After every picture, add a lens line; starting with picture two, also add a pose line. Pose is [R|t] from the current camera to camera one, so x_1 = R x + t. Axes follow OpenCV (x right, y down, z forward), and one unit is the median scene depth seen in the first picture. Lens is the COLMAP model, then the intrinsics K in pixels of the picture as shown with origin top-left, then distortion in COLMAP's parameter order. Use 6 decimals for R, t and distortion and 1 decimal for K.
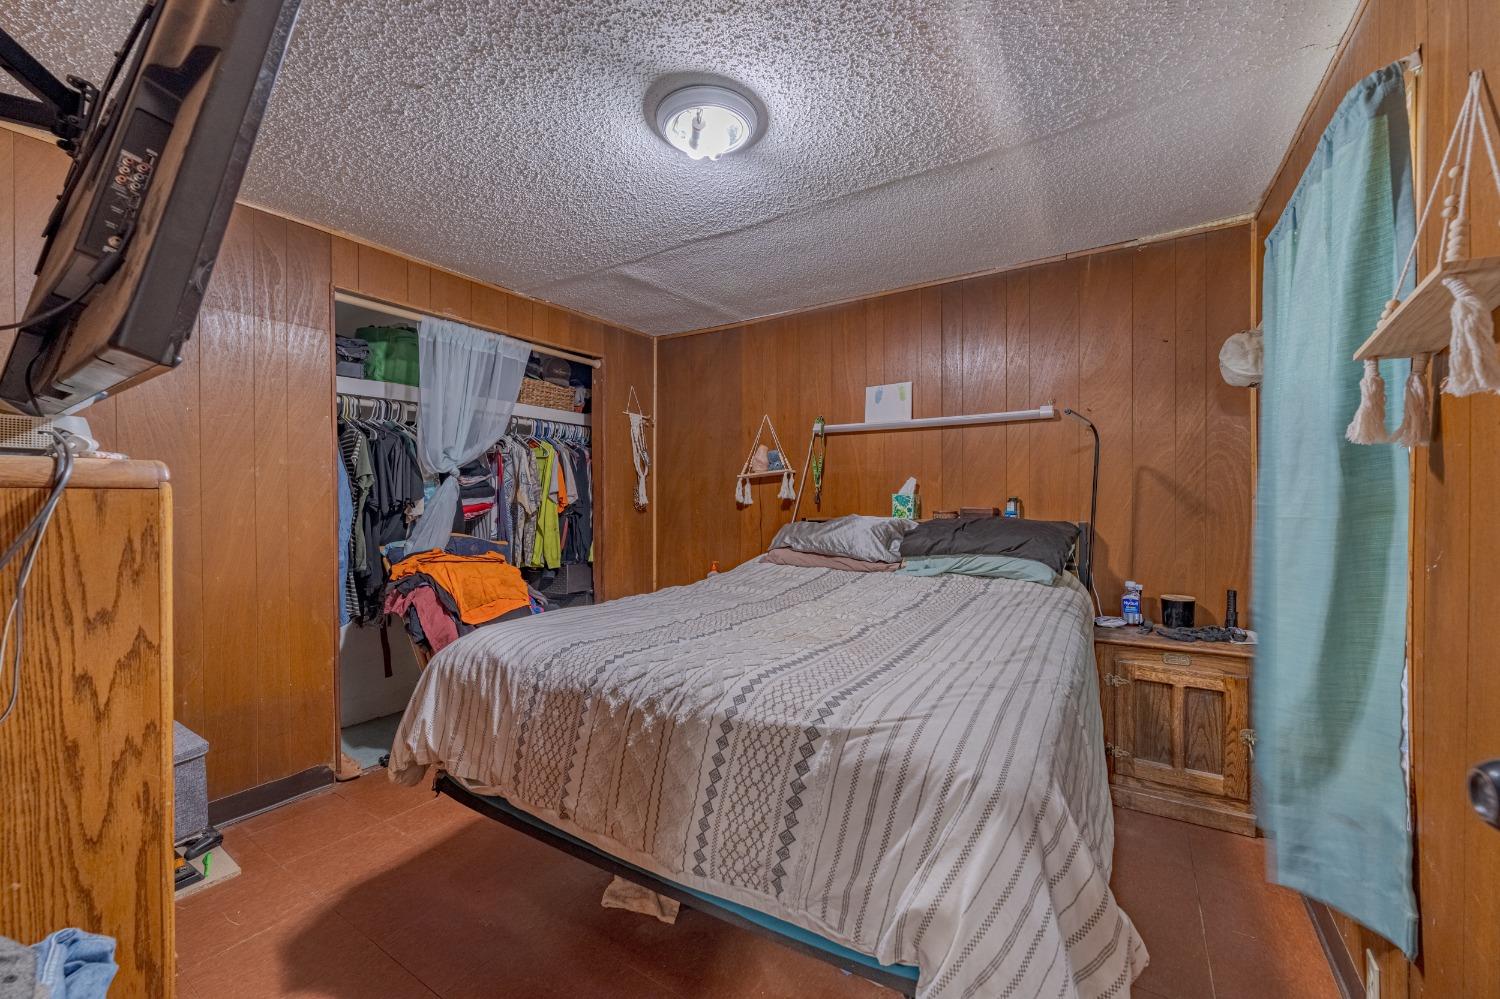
lens RADIAL K [[594.9, 0, 750.0], [0, 594.9, 499.5], [0, 0, 1]] dist [-0.001402, 0.000256]
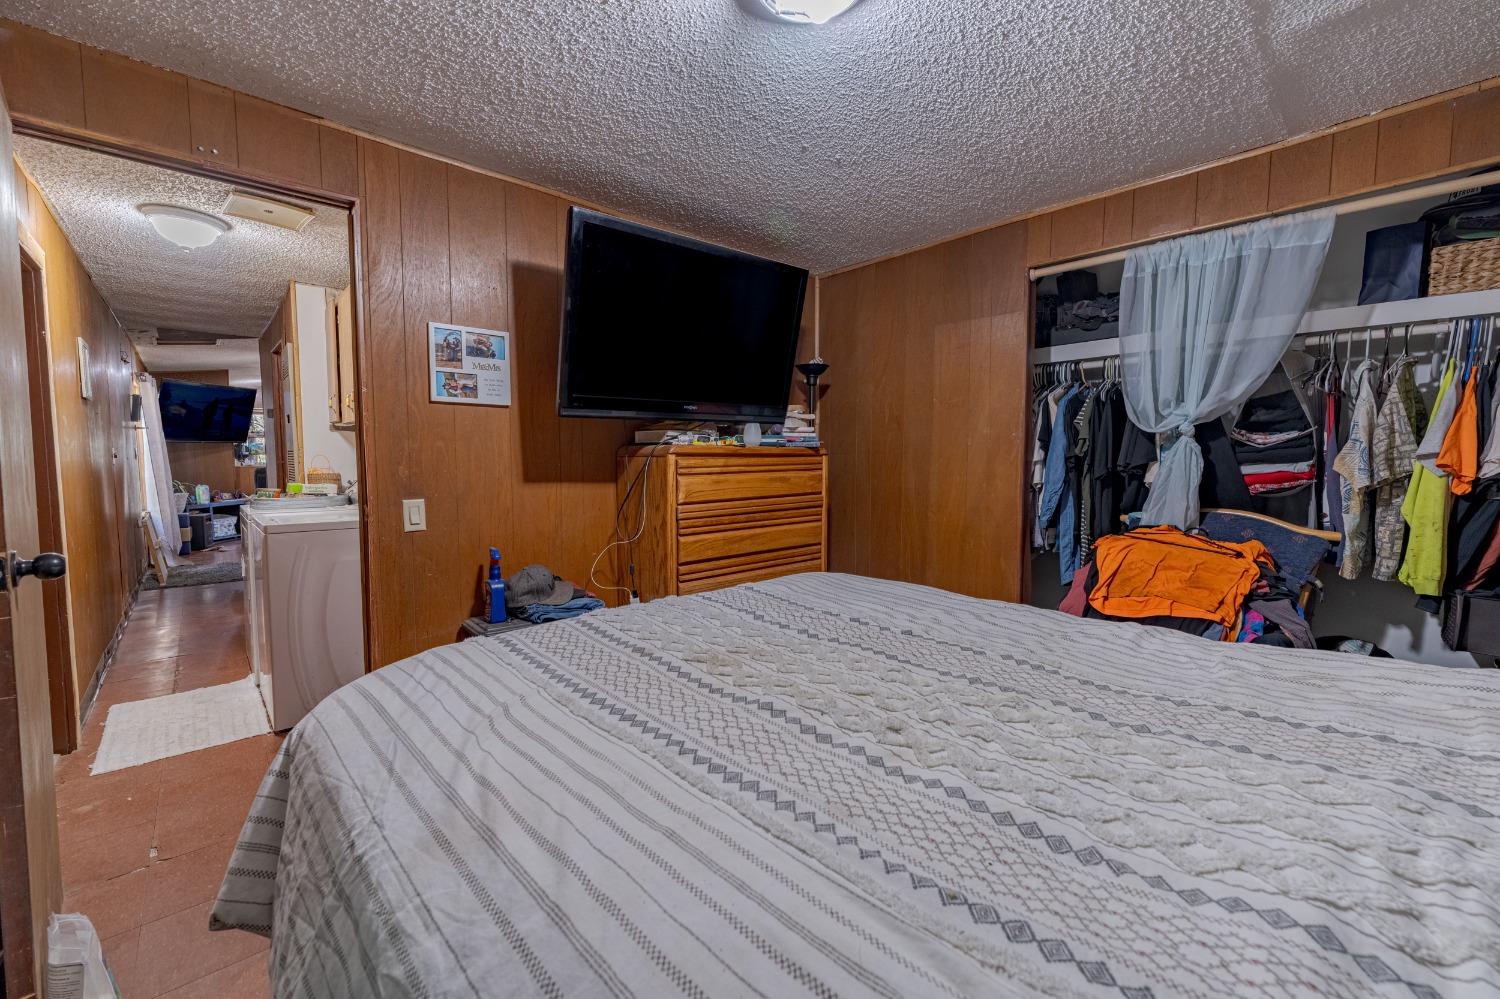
lens RADIAL K [[594.9, 0, 750.0], [0, 594.9, 499.5], [0, 0, 1]] dist [-0.001402, 0.000256]
pose [[-0.258241, 0.065683, -0.963845, 0.434291], [-0.005730, 0.997564, 0.069516, -0.006673], [0.966063, 0.023475, -0.257236, 0.684261]]
